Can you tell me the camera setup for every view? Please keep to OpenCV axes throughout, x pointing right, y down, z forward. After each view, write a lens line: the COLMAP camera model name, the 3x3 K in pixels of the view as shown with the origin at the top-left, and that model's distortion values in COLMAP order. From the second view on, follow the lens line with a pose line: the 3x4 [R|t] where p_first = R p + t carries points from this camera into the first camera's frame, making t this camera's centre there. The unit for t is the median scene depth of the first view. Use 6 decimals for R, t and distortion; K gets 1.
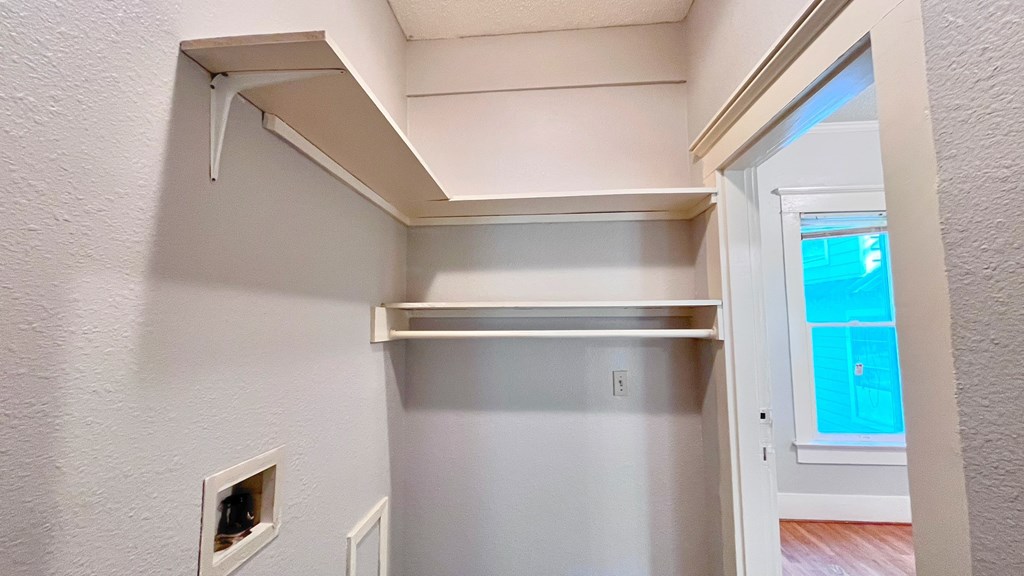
lens RADIAL K [[413.9, 0, 511.8], [0, 413.9, 291.4], [0, 0, 1]] dist [-0.001133, 0.000569]
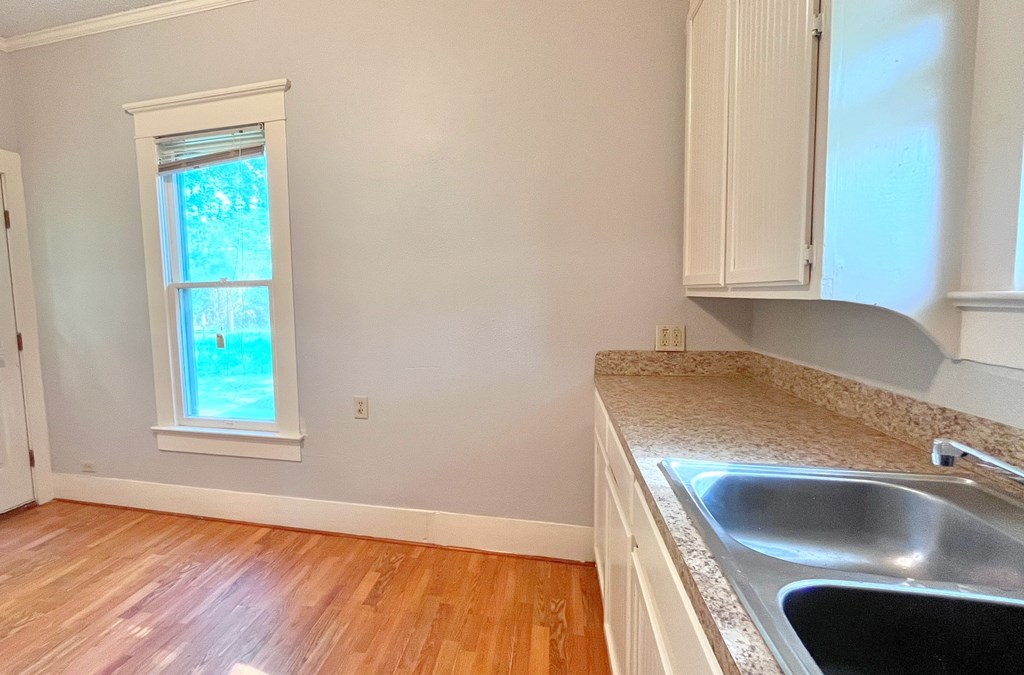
lens RADIAL K [[485.3, 0, 416.9], [0, 485.3, 340.5], [0, 0, 1]] dist [-0.000916, 0.000221]
pose [[0.980349, 0.001566, -0.197264, 1.405983], [0.033156, 0.984435, 0.172591, 0.040299], [0.194464, -0.175740, 0.965039, 0.182741]]
